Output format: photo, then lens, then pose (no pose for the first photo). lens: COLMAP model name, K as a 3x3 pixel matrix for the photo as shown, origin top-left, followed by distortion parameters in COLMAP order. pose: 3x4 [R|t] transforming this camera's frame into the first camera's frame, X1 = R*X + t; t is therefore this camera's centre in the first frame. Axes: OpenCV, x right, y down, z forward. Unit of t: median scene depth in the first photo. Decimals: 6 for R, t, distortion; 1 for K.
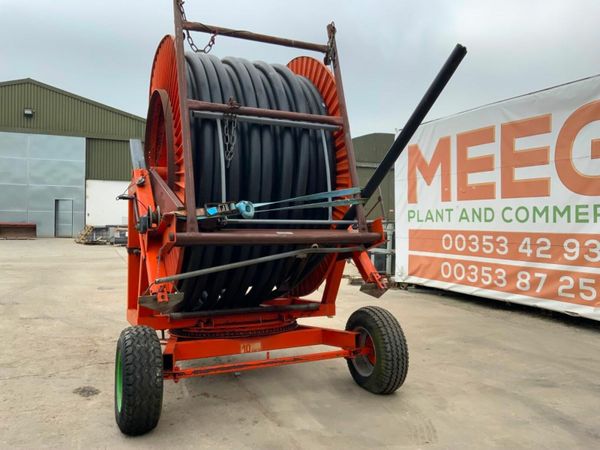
lens RADIAL K [[495.6, 0, 300.0], [0, 495.6, 225.0], [0, 0, 1]] dist [0.006729, 0.000931]
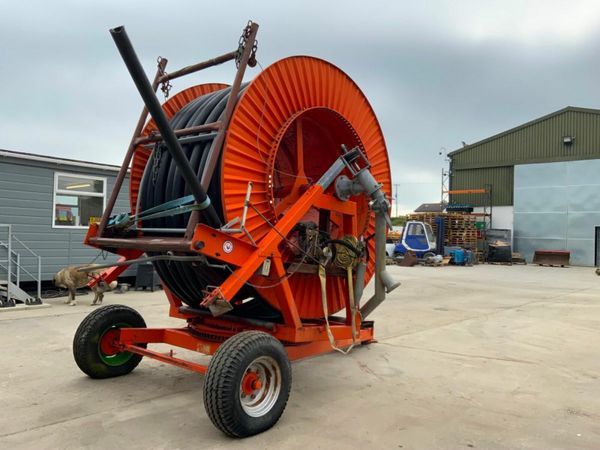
lens RADIAL K [[495.6, 0, 300.0], [0, 495.6, 225.0], [0, 0, 1]] dist [0.006729, 0.000931]
pose [[0.413808, -0.025168, -0.910016, 0.137812], [-0.030870, 0.998655, -0.041657, 0.002263], [0.909841, 0.045330, 0.412475, 0.102775]]
